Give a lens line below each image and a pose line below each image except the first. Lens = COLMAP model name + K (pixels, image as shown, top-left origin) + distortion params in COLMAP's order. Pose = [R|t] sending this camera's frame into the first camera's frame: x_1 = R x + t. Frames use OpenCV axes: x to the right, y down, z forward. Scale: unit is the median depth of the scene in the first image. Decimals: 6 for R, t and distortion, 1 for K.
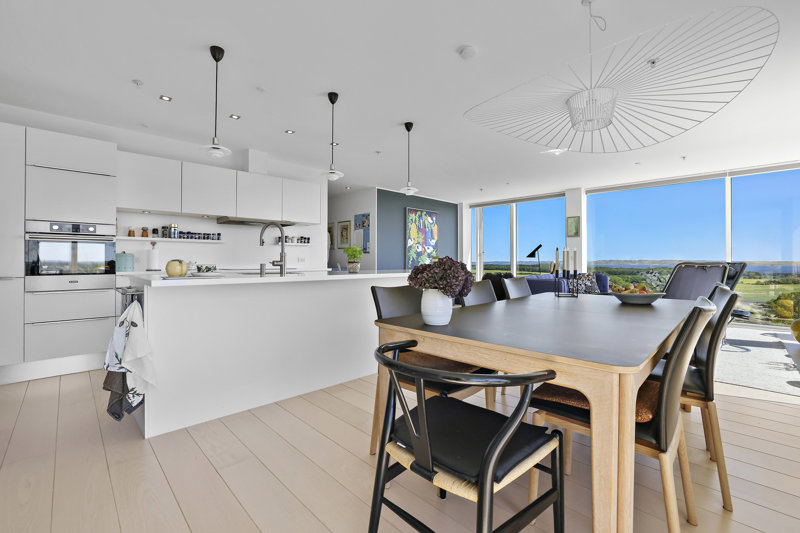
lens RADIAL K [[346.0, 0, 395.9], [0, 346.0, 261.9], [0, 0, 1]] dist [-0.045412, 0.017671]
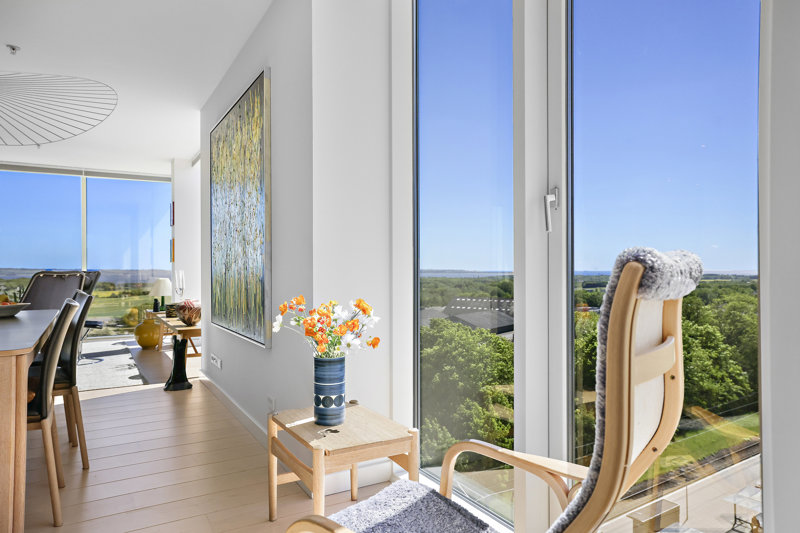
lens RADIAL K [[514.5, 0, 400.0], [0, 514.5, 266.5], [0, 0, 1]] dist [0.006174, 0.003035]
pose [[0.237173, 0.004049, 0.971459, -0.199774], [0.004385, 0.999977, -0.005239, 0.000036], [-0.971458, 0.005503, 0.237150, -0.196243]]
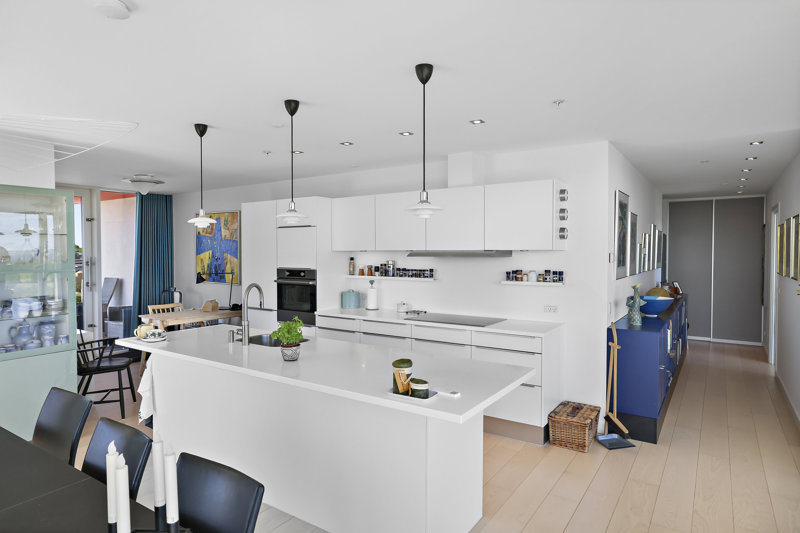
lens RADIAL K [[481.9, 0, 392.6], [0, 481.9, 267.4], [0, 0, 1]] dist [-0.000511, 0.000814]
pose [[0.190171, 0.031335, -0.981251, 0.597586], [-0.002851, 0.999504, 0.031365, -0.127049], [0.981747, -0.003167, 0.190166, 0.715348]]
